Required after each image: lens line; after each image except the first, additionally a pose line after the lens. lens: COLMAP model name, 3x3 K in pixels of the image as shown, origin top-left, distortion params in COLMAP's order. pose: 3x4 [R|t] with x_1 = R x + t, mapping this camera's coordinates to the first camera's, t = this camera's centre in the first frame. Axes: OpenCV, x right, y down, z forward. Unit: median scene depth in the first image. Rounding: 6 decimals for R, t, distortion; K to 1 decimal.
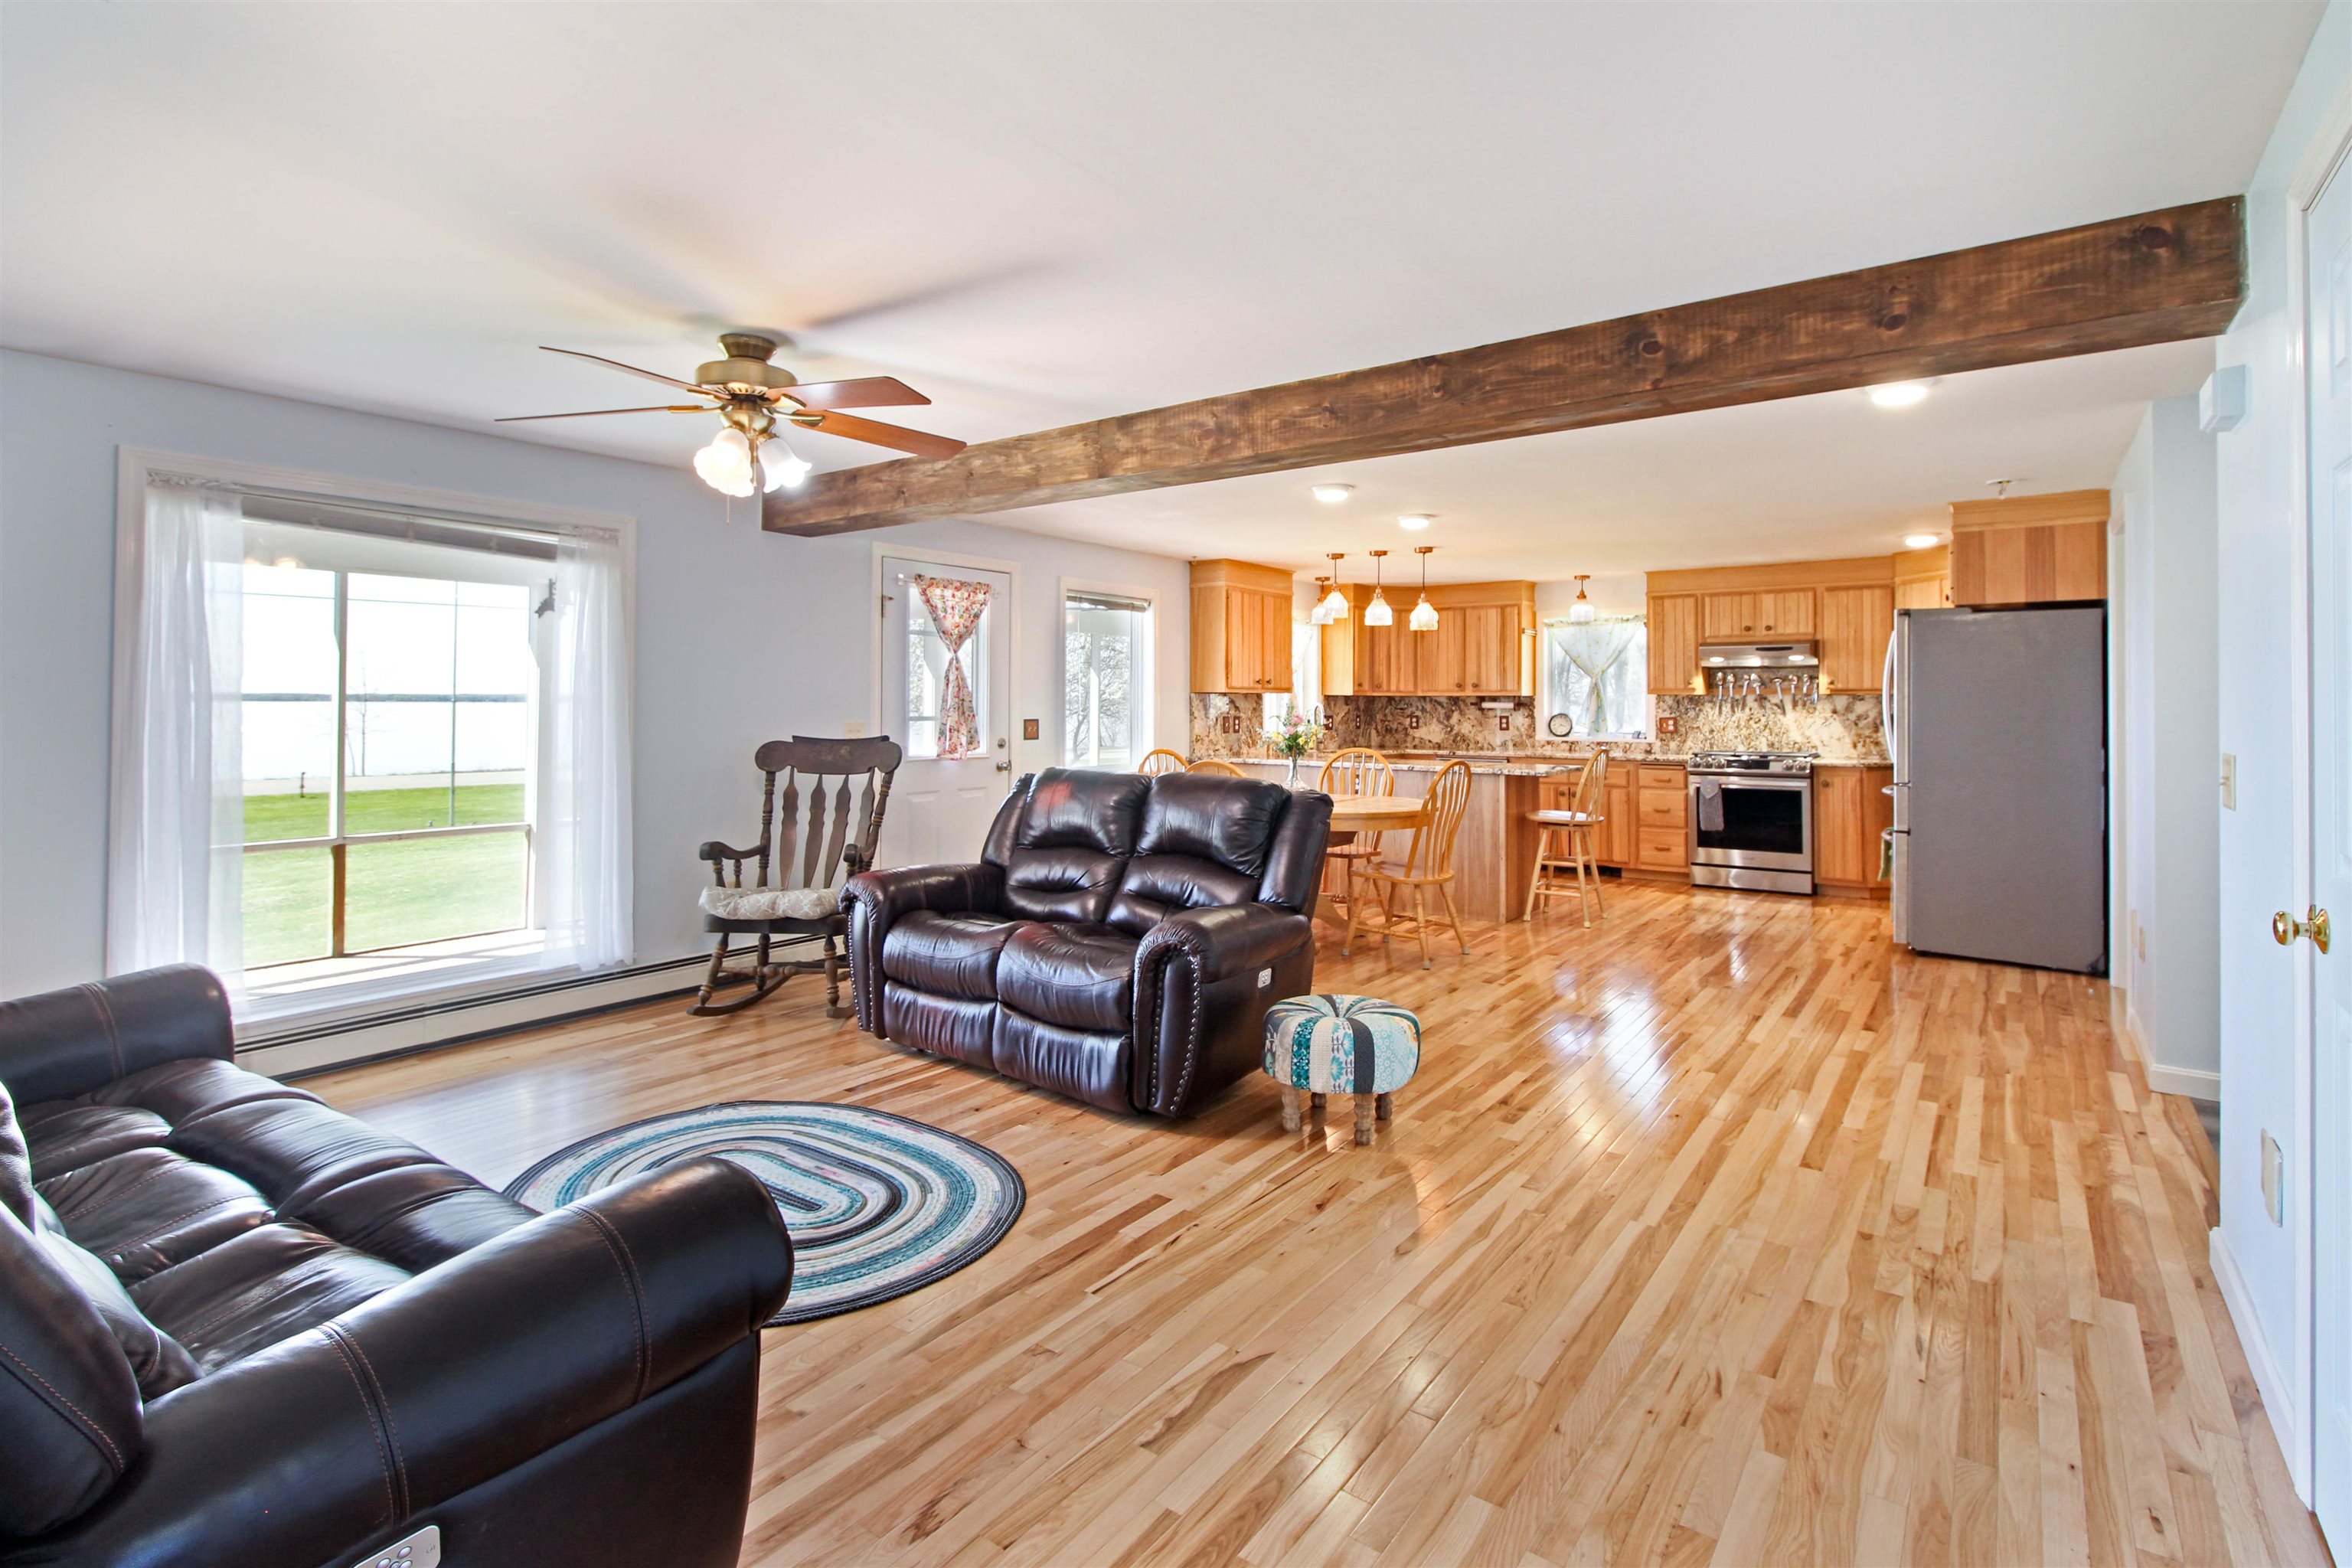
lens RADIAL K [[1112.0, 0, 1186.3], [0, 1112.0, 692.7], [0, 0, 1]] dist [0.012963, -0.000281]
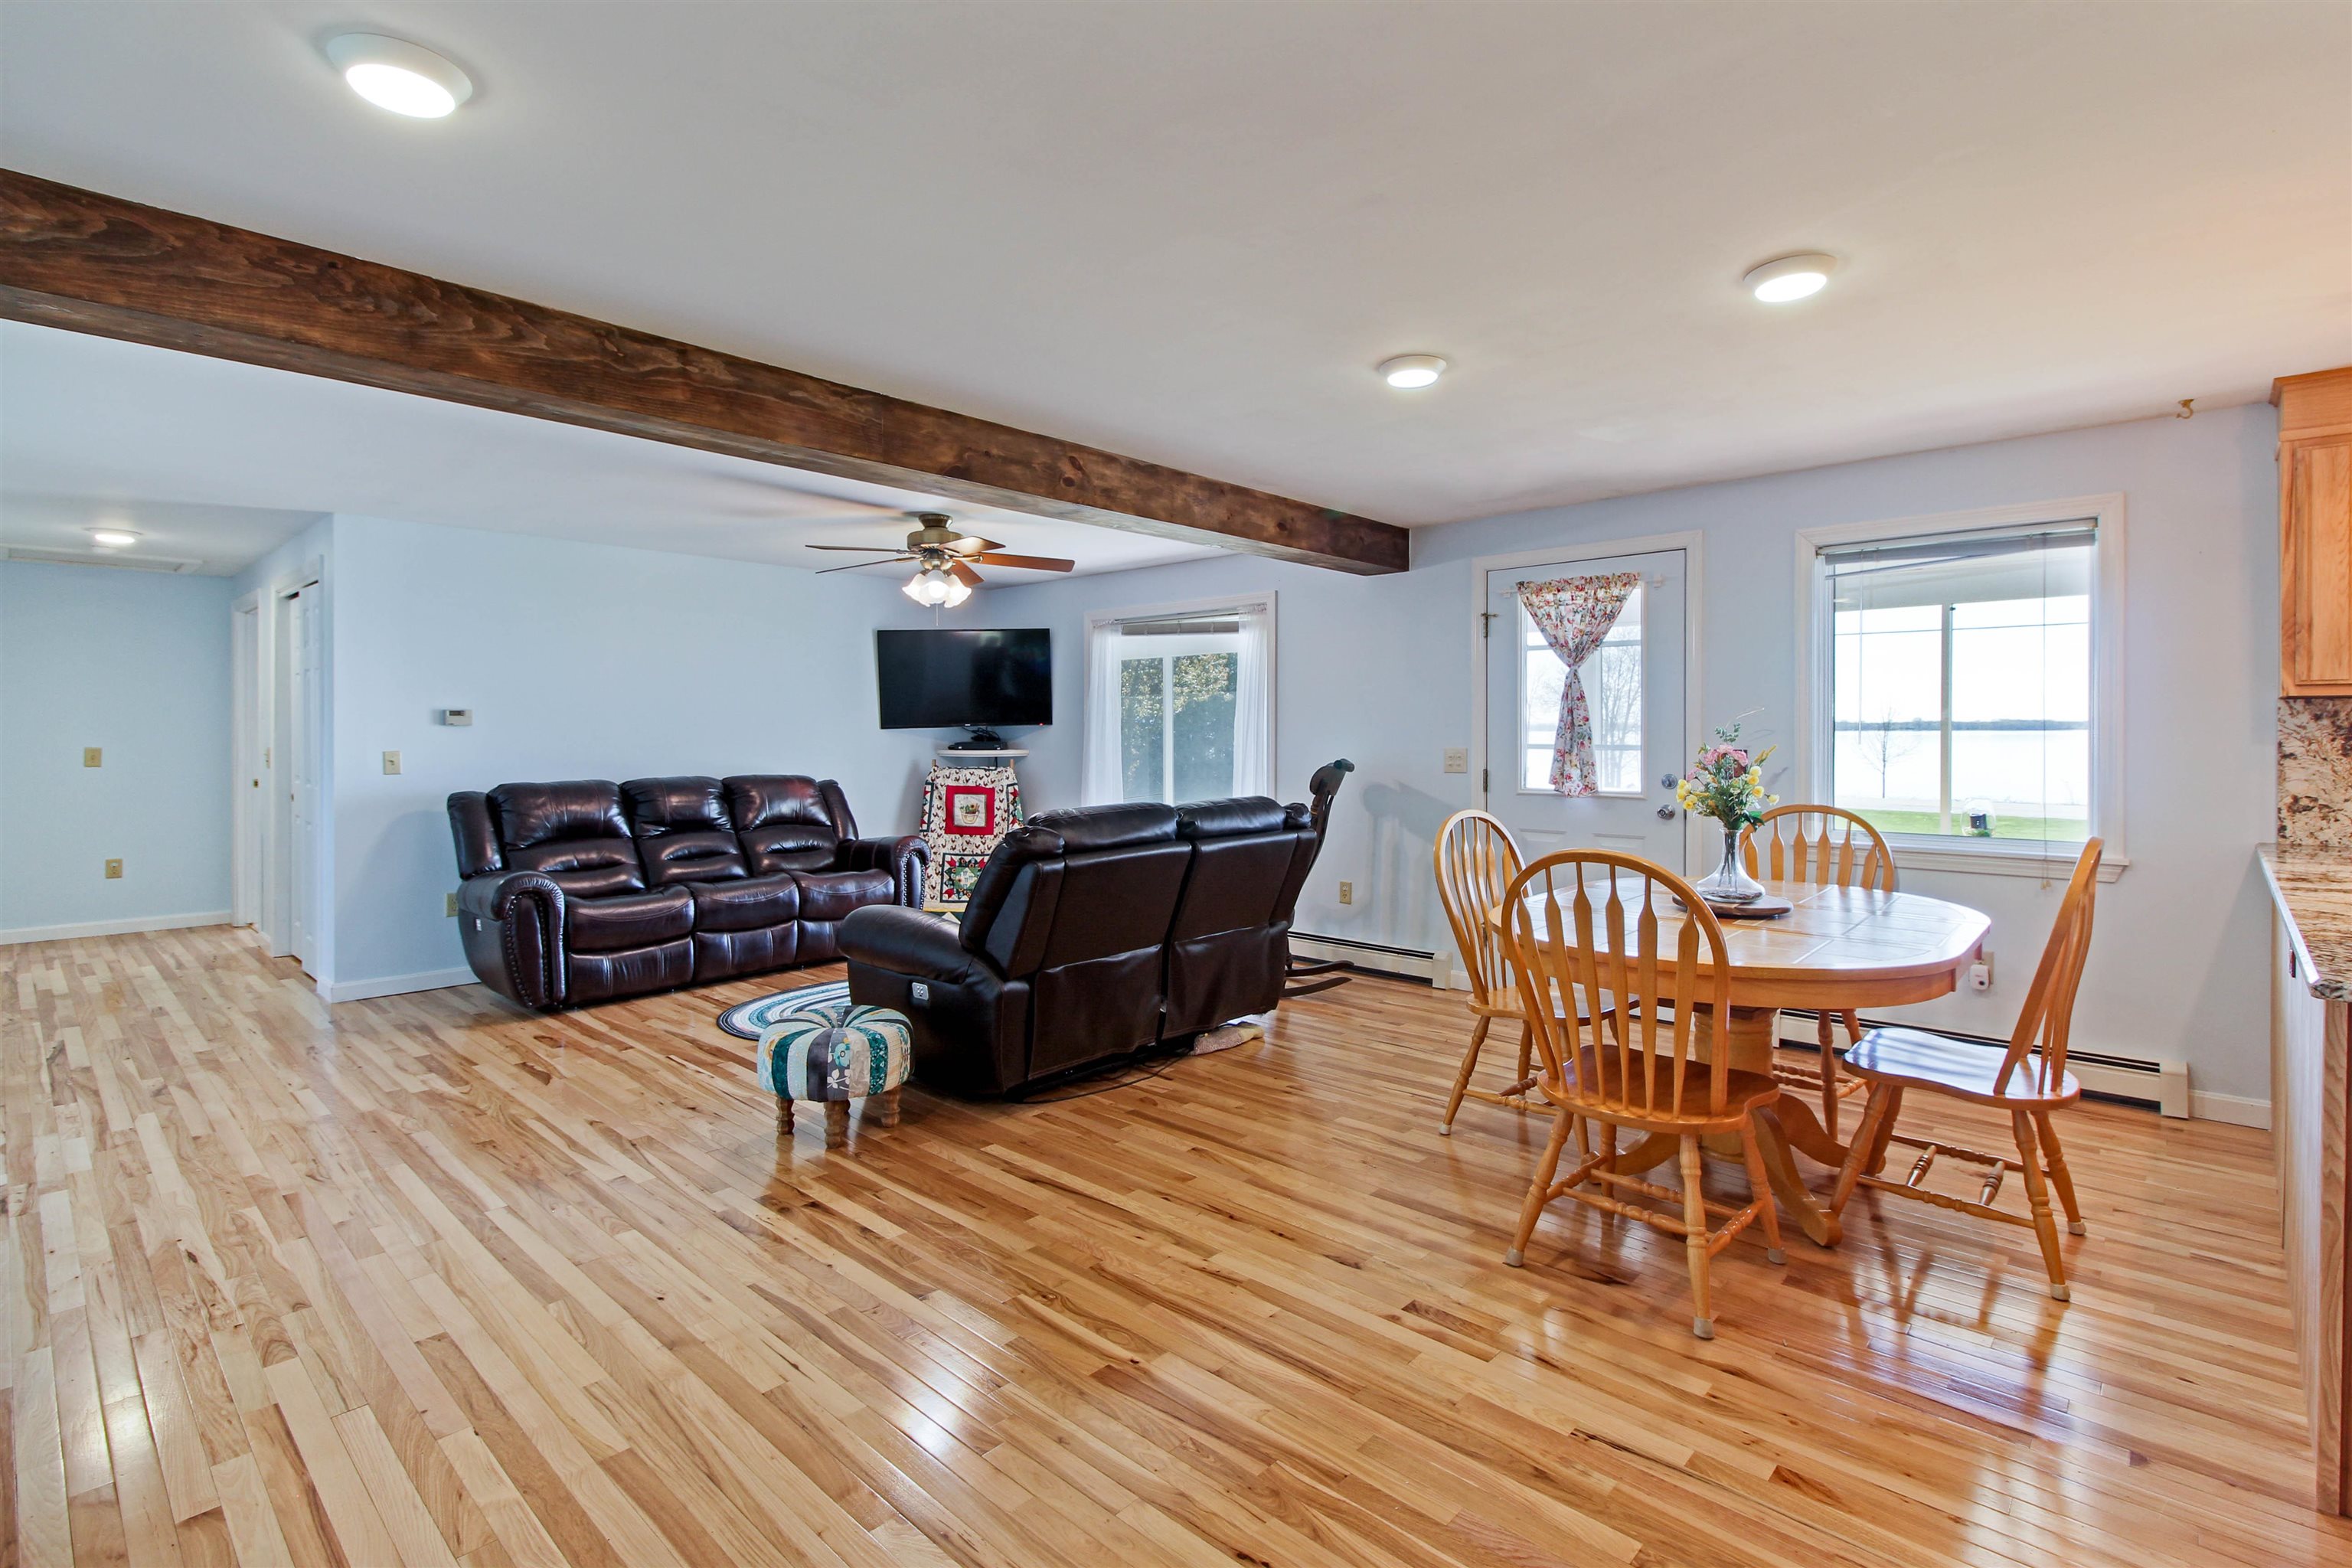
lens RADIAL K [[1097.1, 0, 1196.2], [0, 1097.1, 727.7], [0, 0, 1]] dist [0.020839, -0.012067]
pose [[-0.108147, -0.007914, -0.994103, 0.485464], [0.012433, 0.999879, -0.009313, 0.010280], [0.994057, -0.013367, -0.108036, 0.622281]]
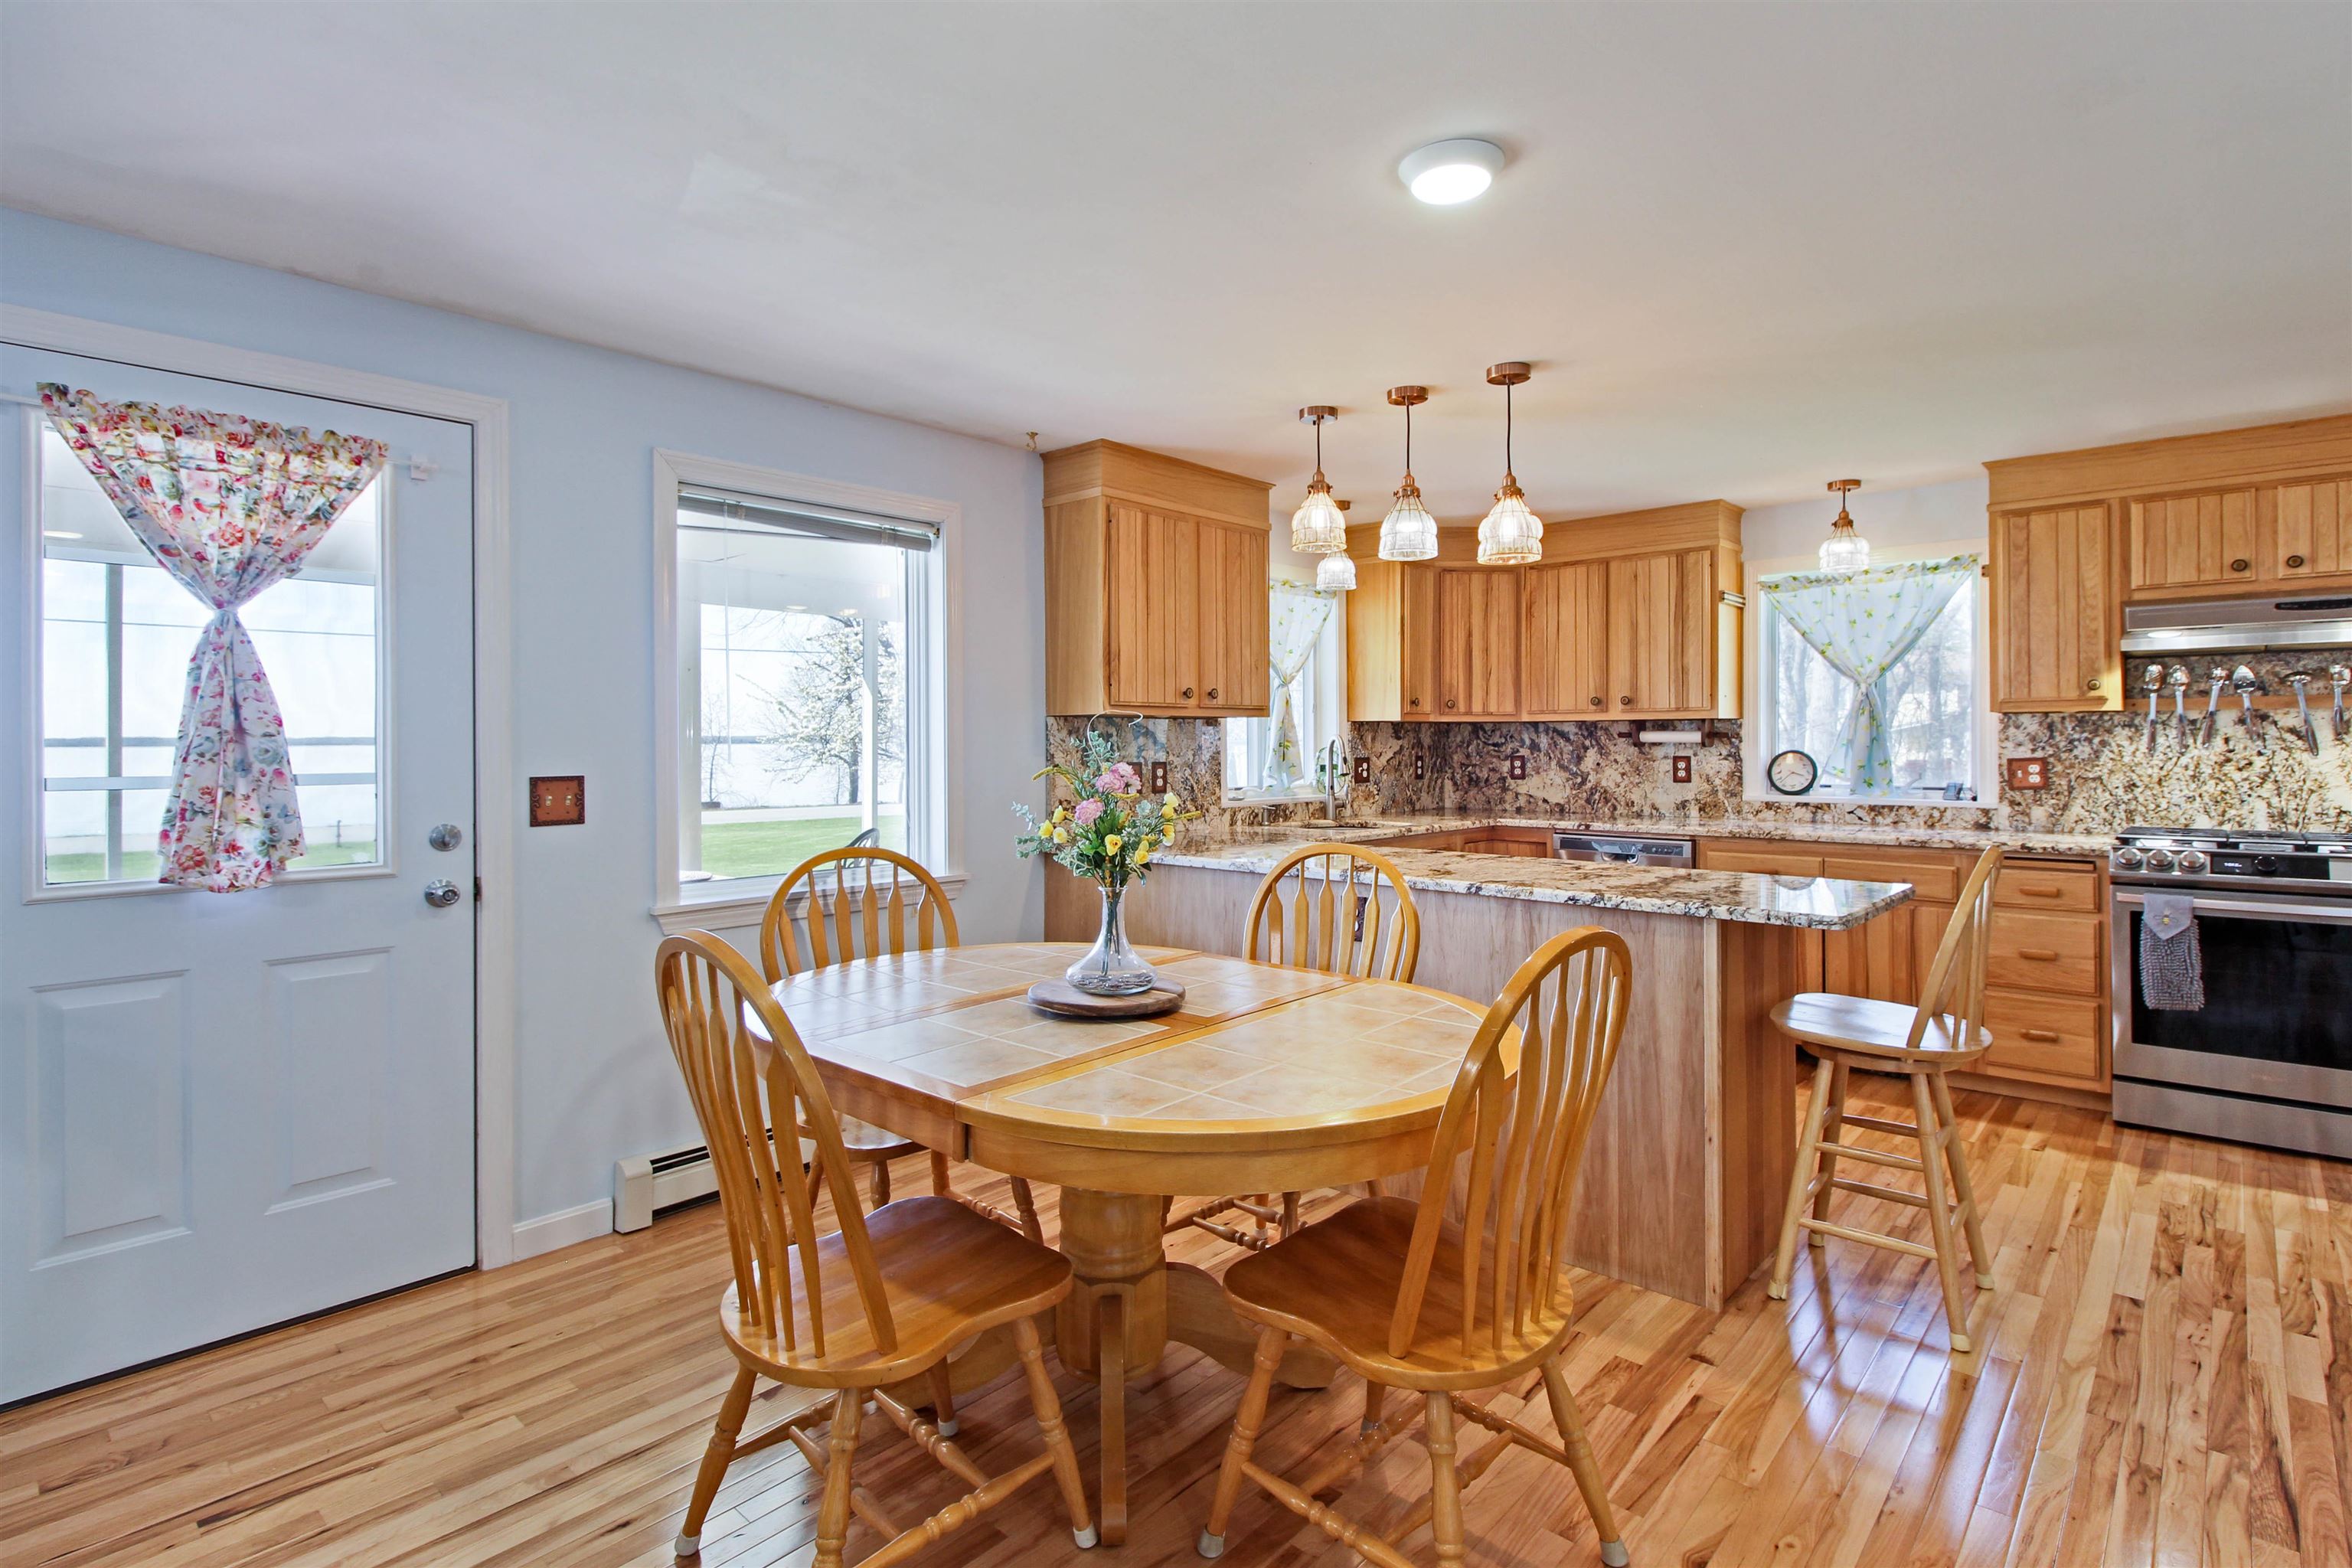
lens RADIAL K [[1134.4, 0, 1200.2], [0, 1134.4, 746.8], [0, 0, 1]] dist [0.015505, -0.013020]
pose [[0.995083, -0.007117, -0.098784, 0.123770], [0.008679, 0.999844, 0.015389, 0.006571], [0.098659, -0.016171, 0.994990, 0.495887]]
